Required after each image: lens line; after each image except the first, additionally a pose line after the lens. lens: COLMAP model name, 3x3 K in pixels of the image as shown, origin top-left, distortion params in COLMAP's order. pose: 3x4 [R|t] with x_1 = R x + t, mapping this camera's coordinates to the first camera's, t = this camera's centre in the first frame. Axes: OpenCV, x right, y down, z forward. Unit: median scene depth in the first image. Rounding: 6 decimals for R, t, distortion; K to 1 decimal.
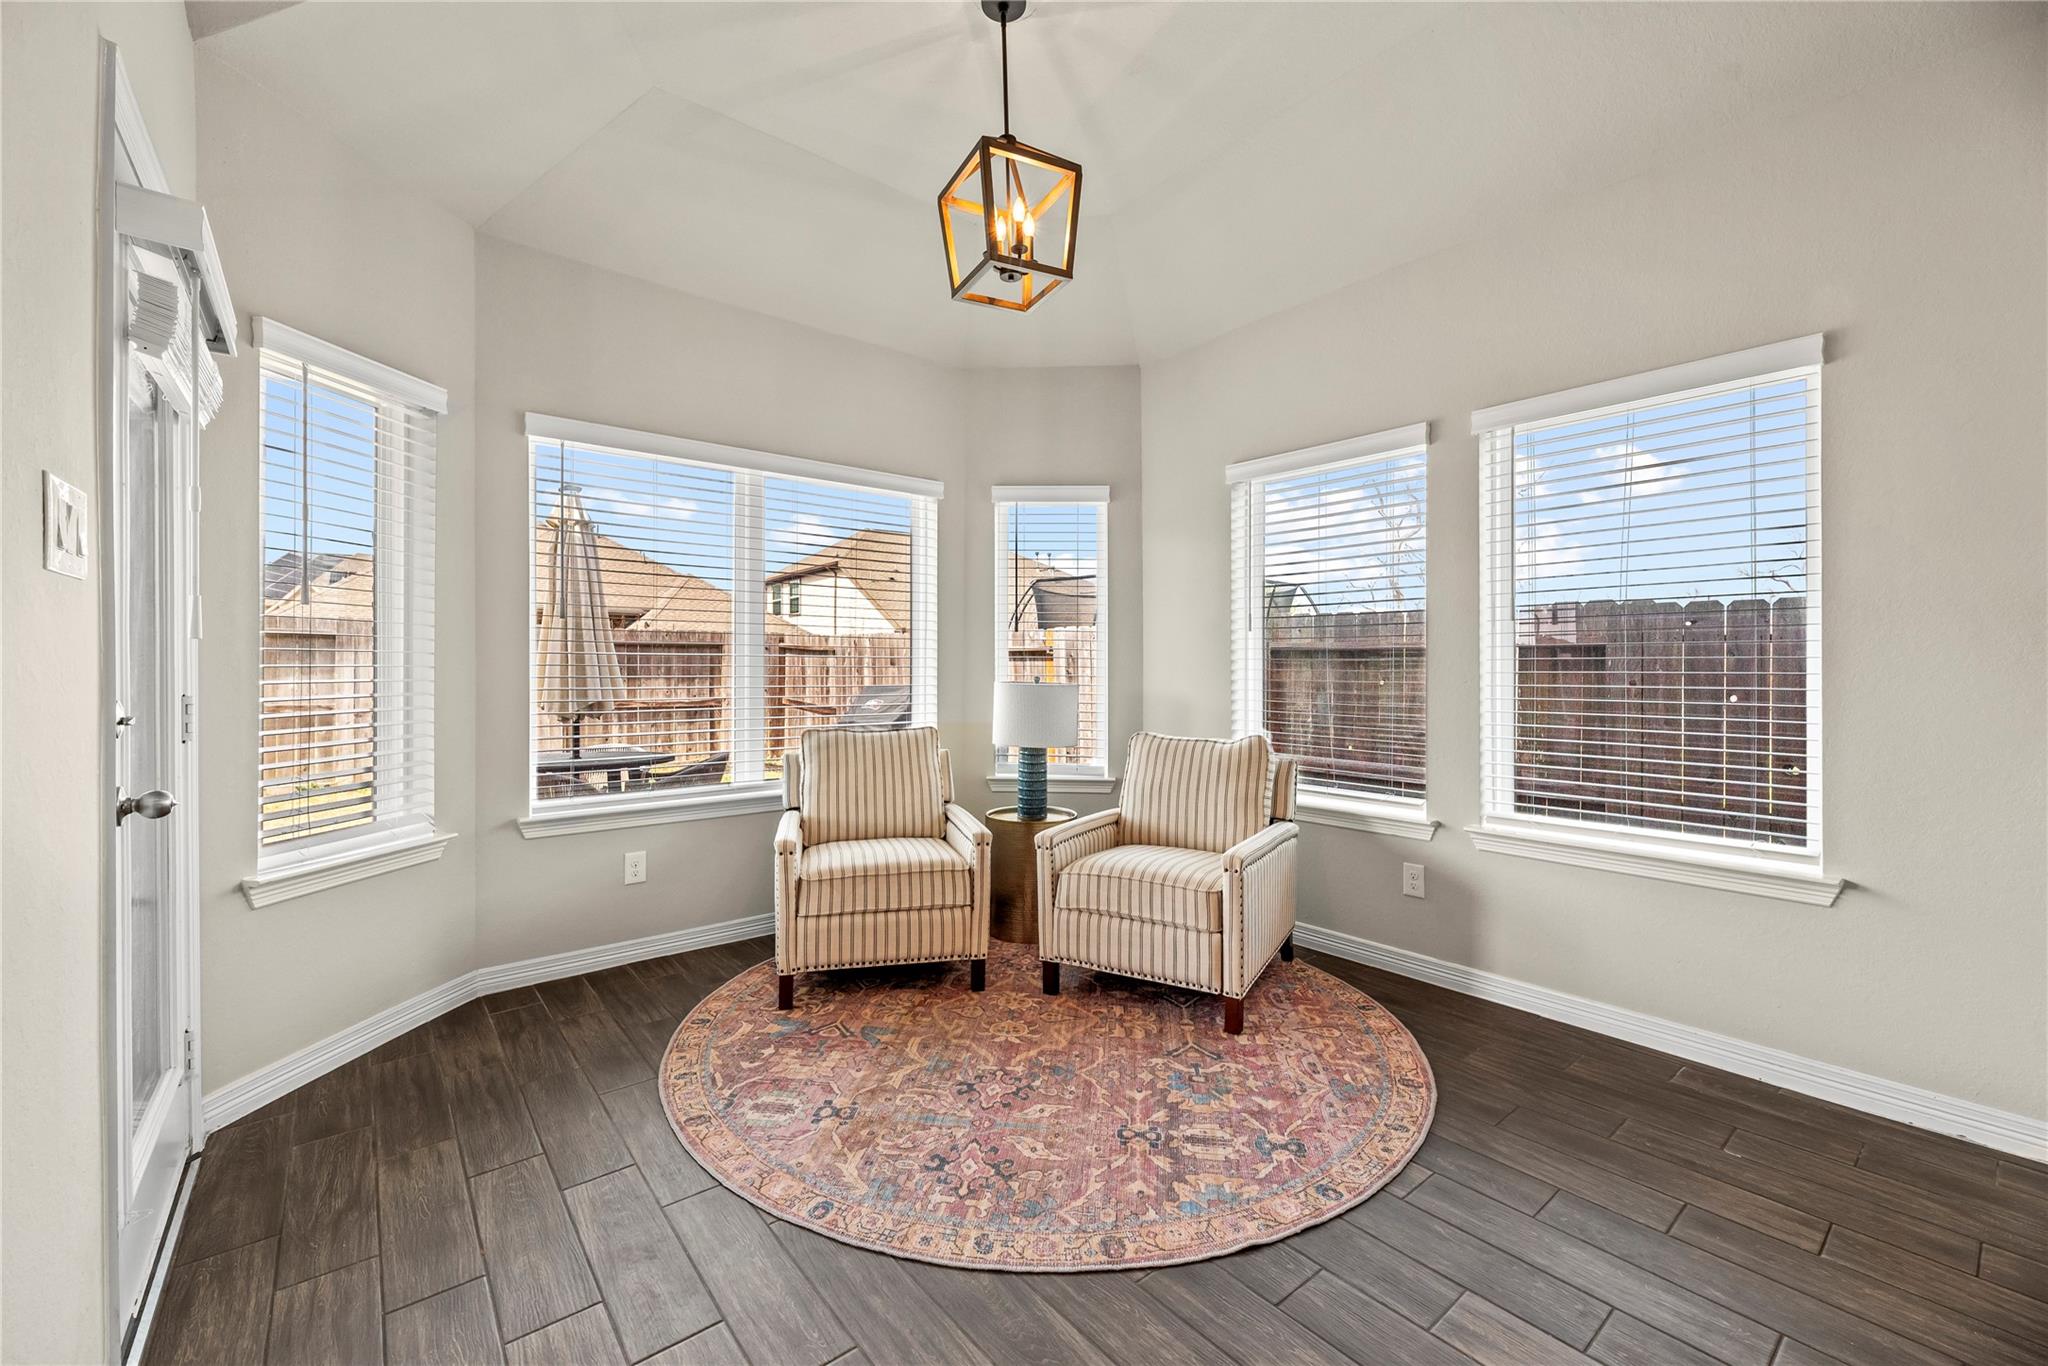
lens RADIAL K [[835.5, 0, 1017.0], [0, 835.5, 671.6], [0, 0, 1]] dist [0.000041, -0.000029]
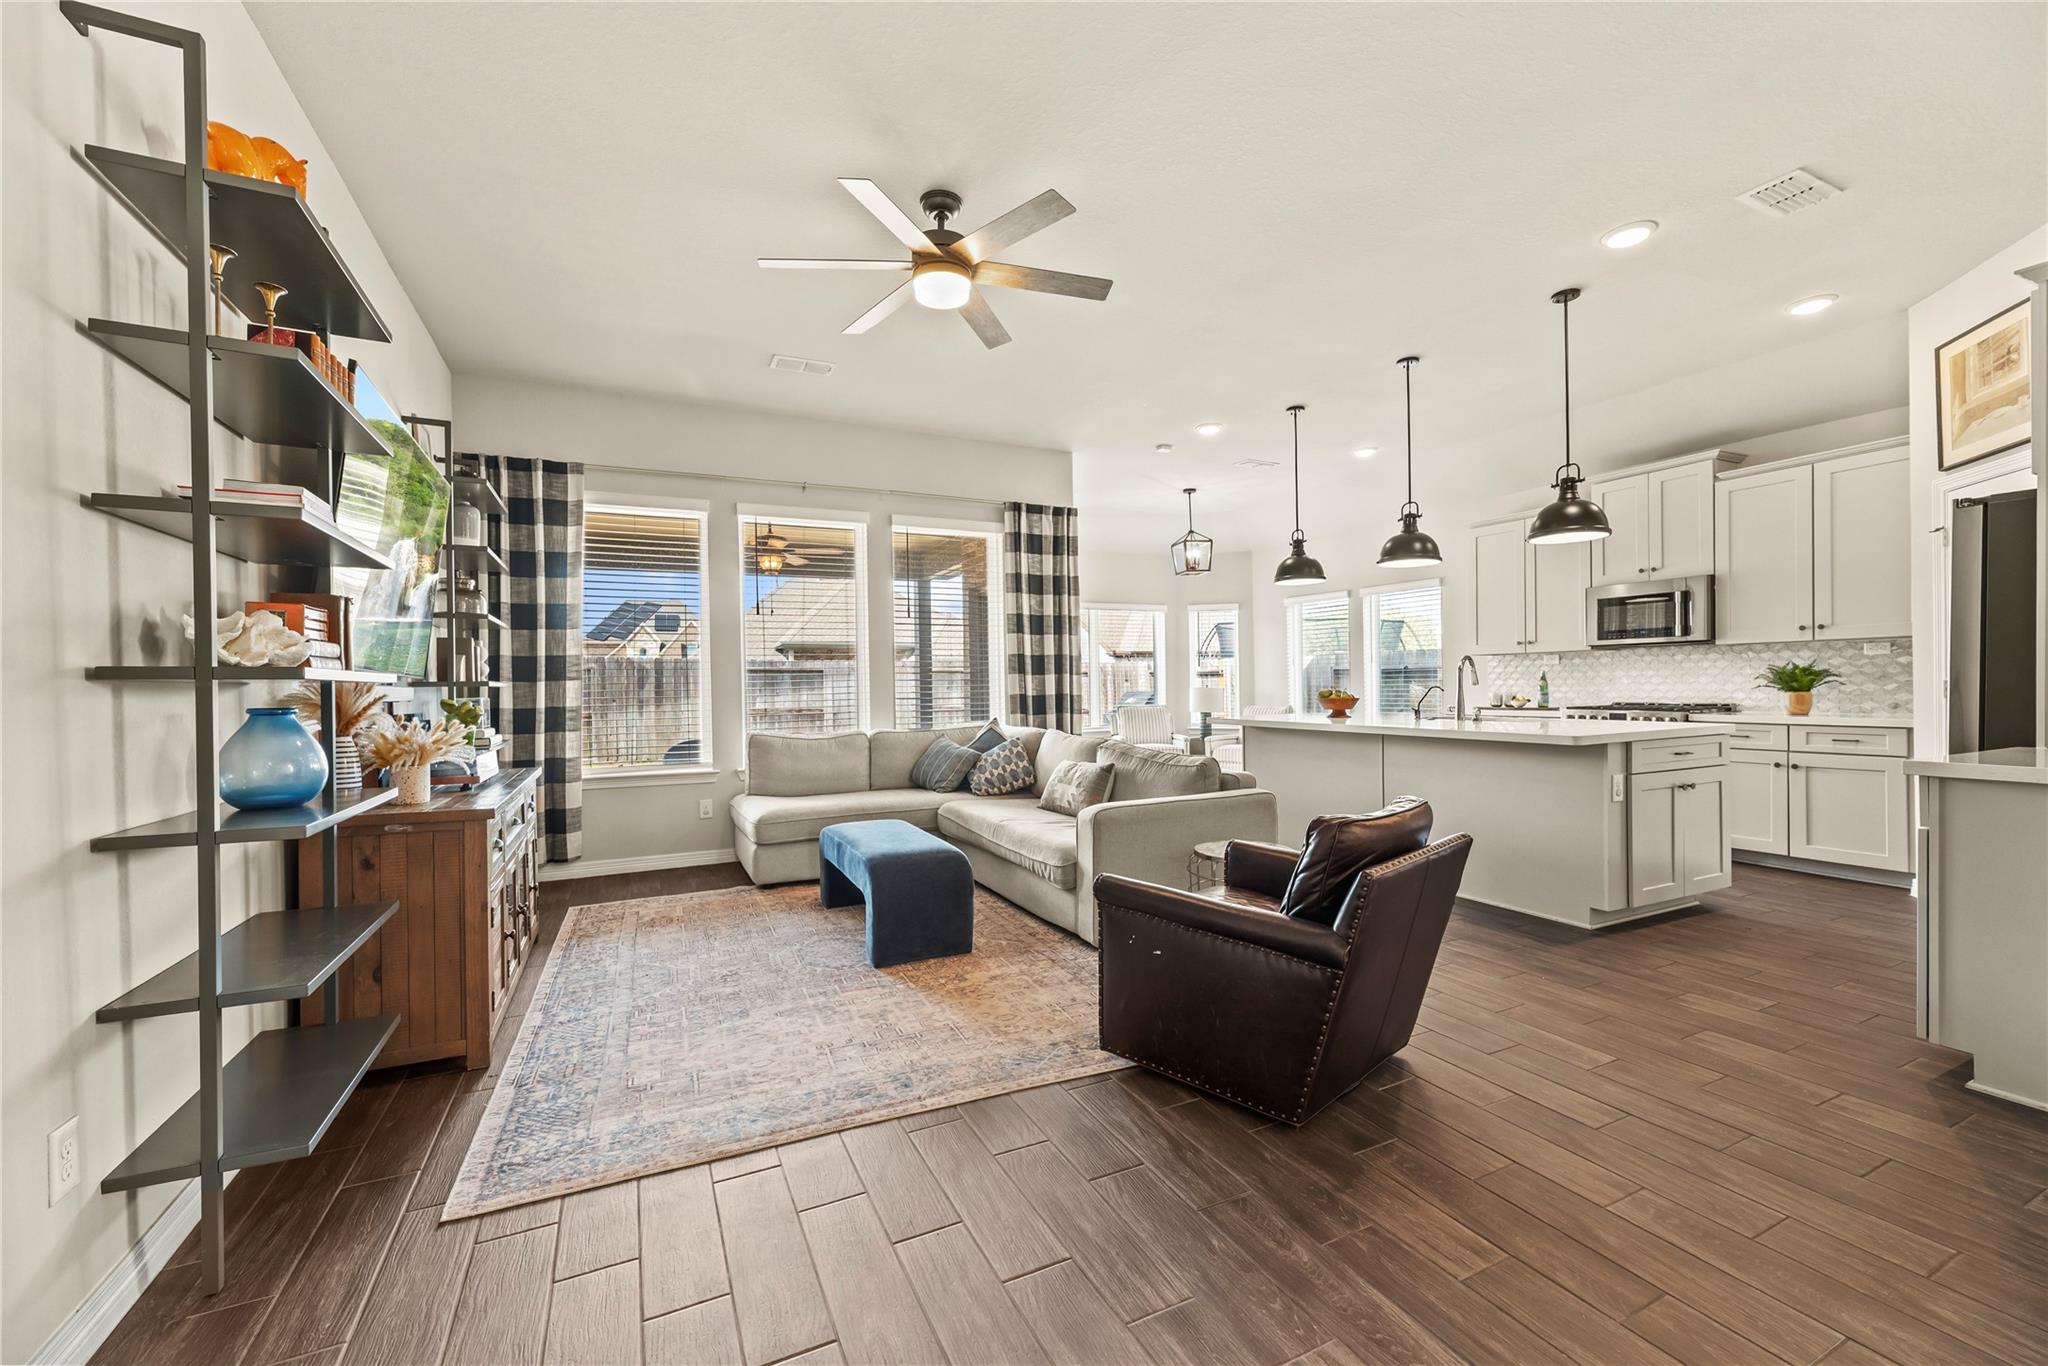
lens RADIAL K [[819.9, 0, 1030.6], [0, 819.9, 692.4], [0, 0, 1]] dist [0.000533, -0.000092]
pose [[0.976064, -0.015090, -0.216961, 0.025761], [0.016559, 0.999851, 0.004956, 0.004218], [0.216854, -0.008430, 0.976168, -0.982237]]
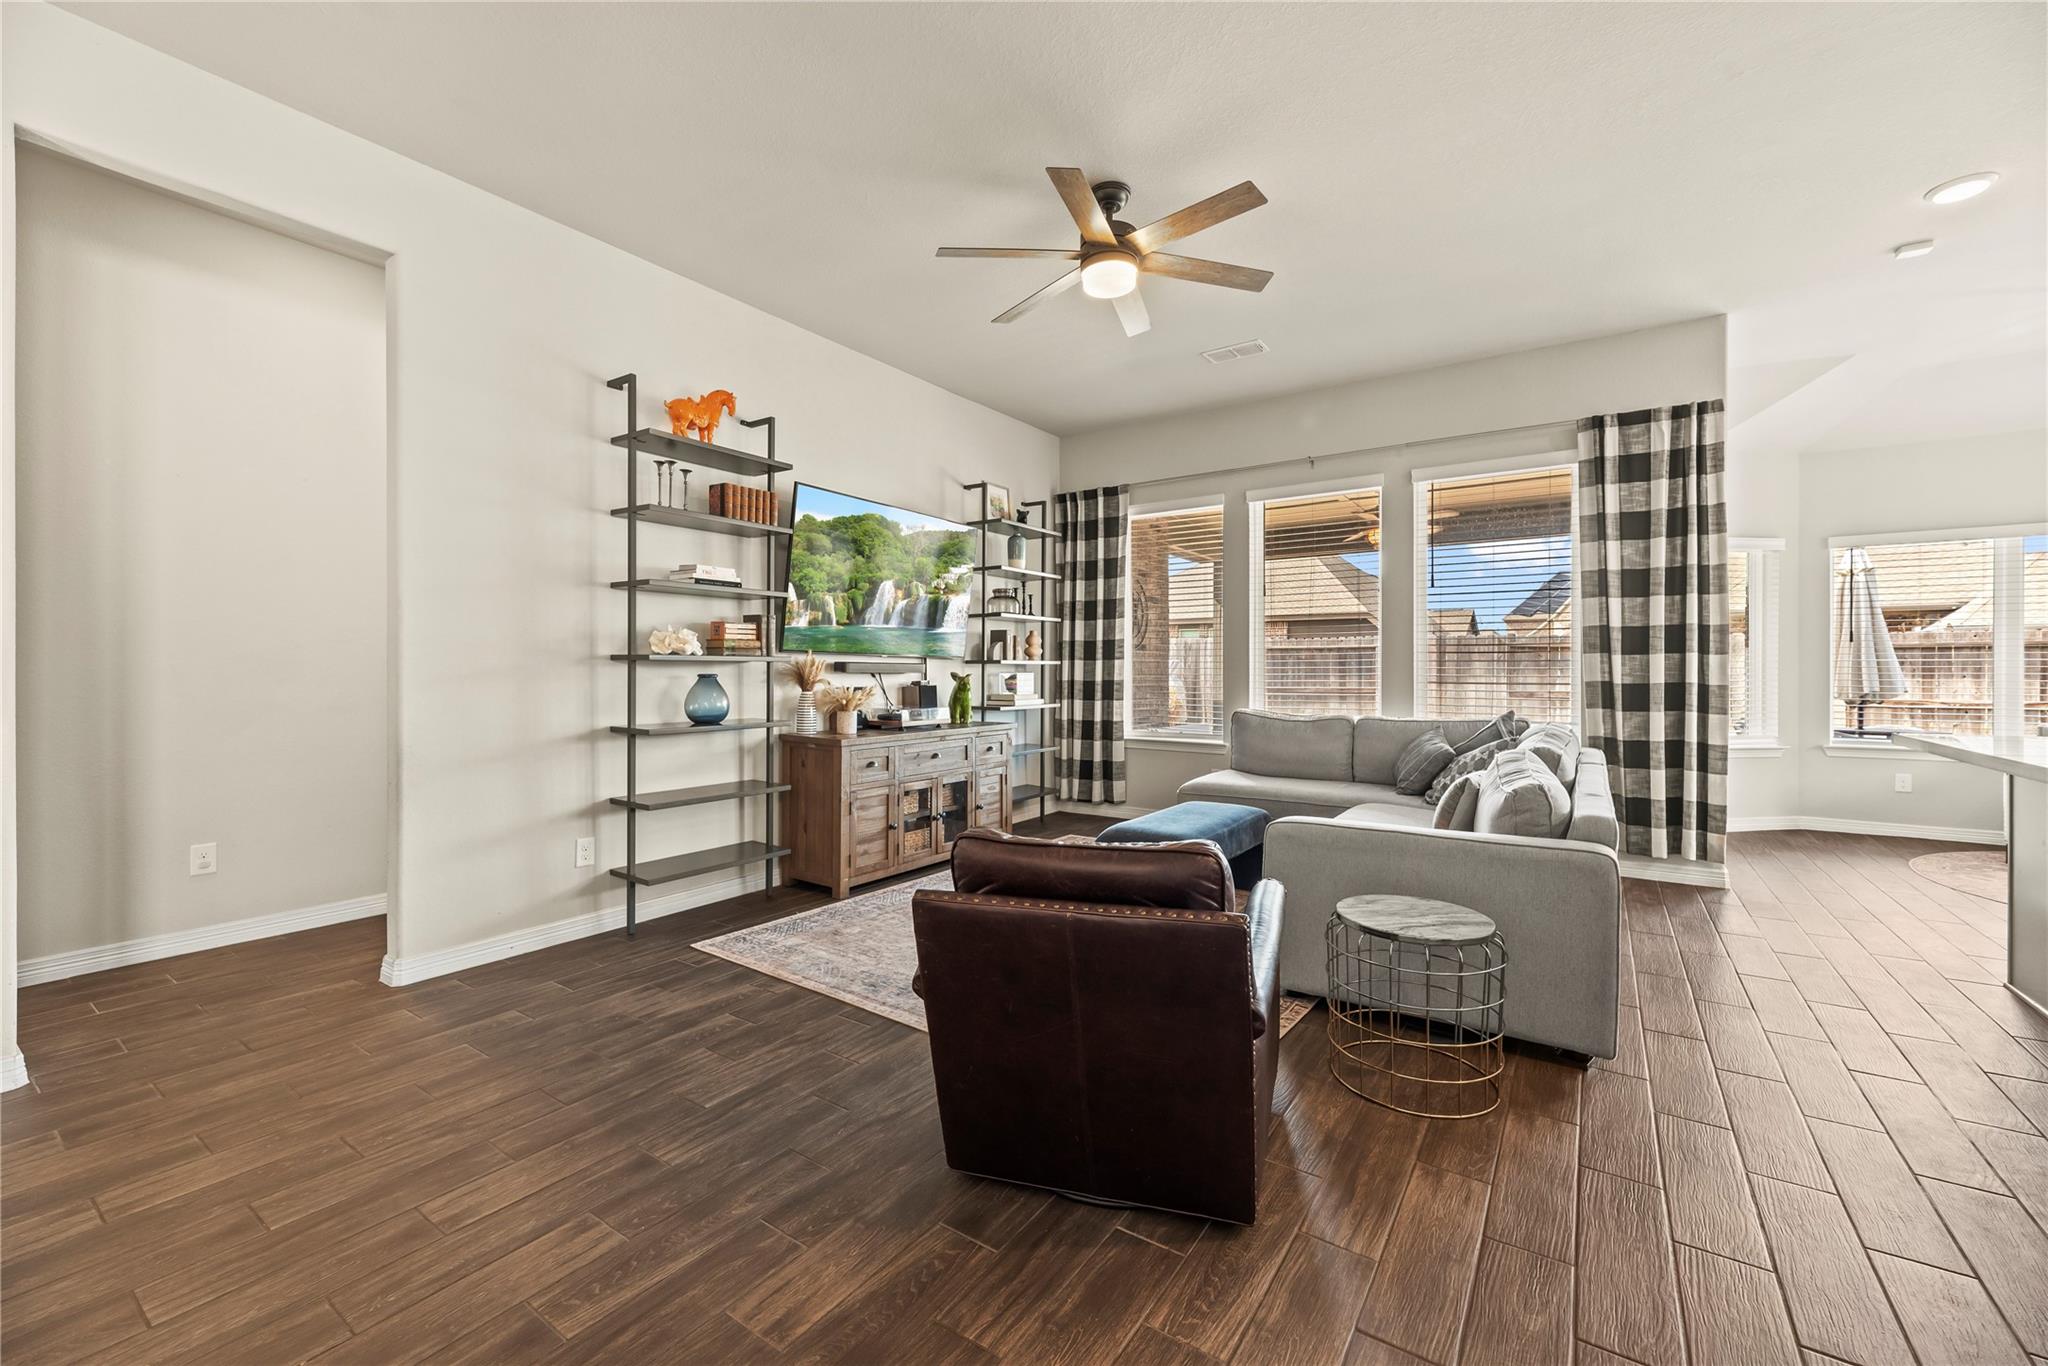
lens RADIAL K [[826.7, 0, 1032.6], [0, 826.7, 672.2], [0, 0, 1]] dist [0.001555, -0.000151]
pose [[0.295833, 0.001596, -0.955238, 0.361027], [-0.003044, 0.999995, 0.000728, 0.004171], [0.955235, 0.002692, 0.295837, -0.686108]]
